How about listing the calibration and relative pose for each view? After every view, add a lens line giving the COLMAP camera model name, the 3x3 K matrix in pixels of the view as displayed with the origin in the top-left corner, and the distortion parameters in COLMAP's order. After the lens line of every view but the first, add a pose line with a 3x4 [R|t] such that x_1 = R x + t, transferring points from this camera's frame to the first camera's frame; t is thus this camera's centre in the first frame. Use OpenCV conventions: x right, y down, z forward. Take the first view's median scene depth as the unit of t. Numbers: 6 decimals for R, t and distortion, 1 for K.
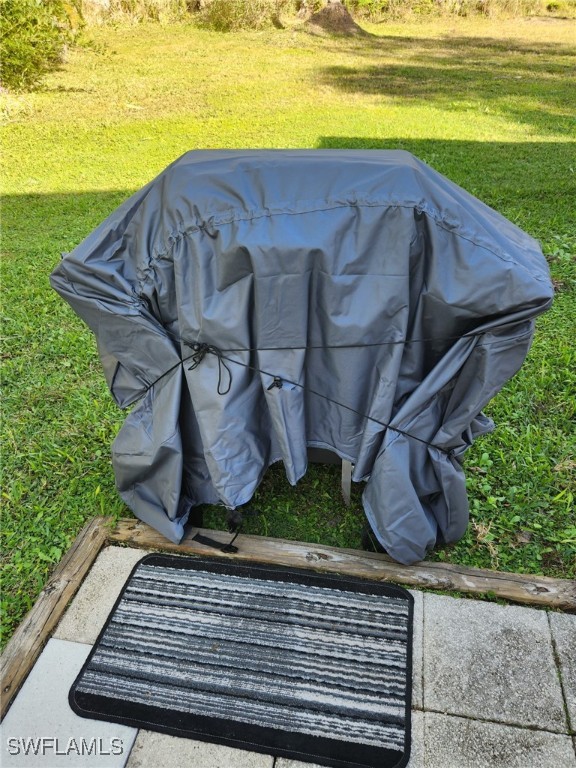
lens RADIAL K [[583.4, 0, 285.6], [0, 583.4, 391.4], [0, 0, 1]] dist [0.056545, -0.036269]
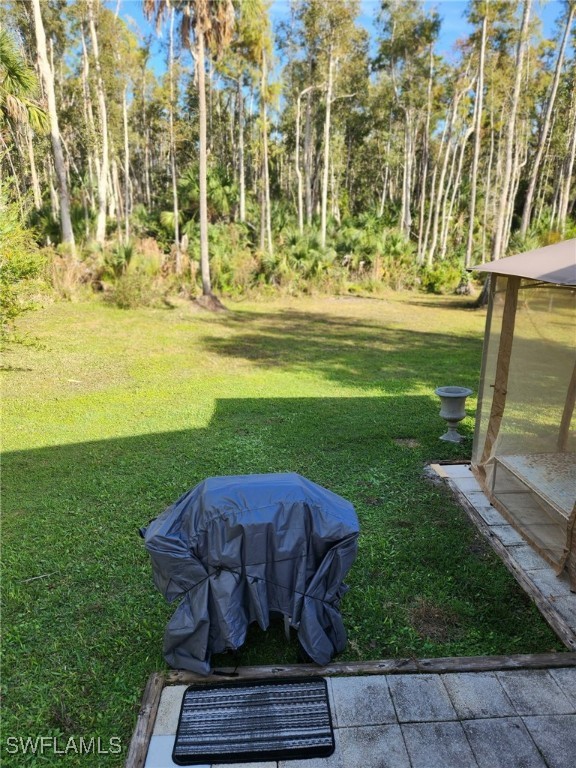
lens RADIAL K [[518.4, 0, 284.9], [0, 518.4, 384.6], [0, 0, 1]] dist [0.034321, -0.022948]
pose [[0.973108, -0.052958, 0.224178, -0.297301], [0.128330, 0.932831, -0.336686, -0.026587], [-0.191290, 0.356401, 0.914542, -1.085232]]
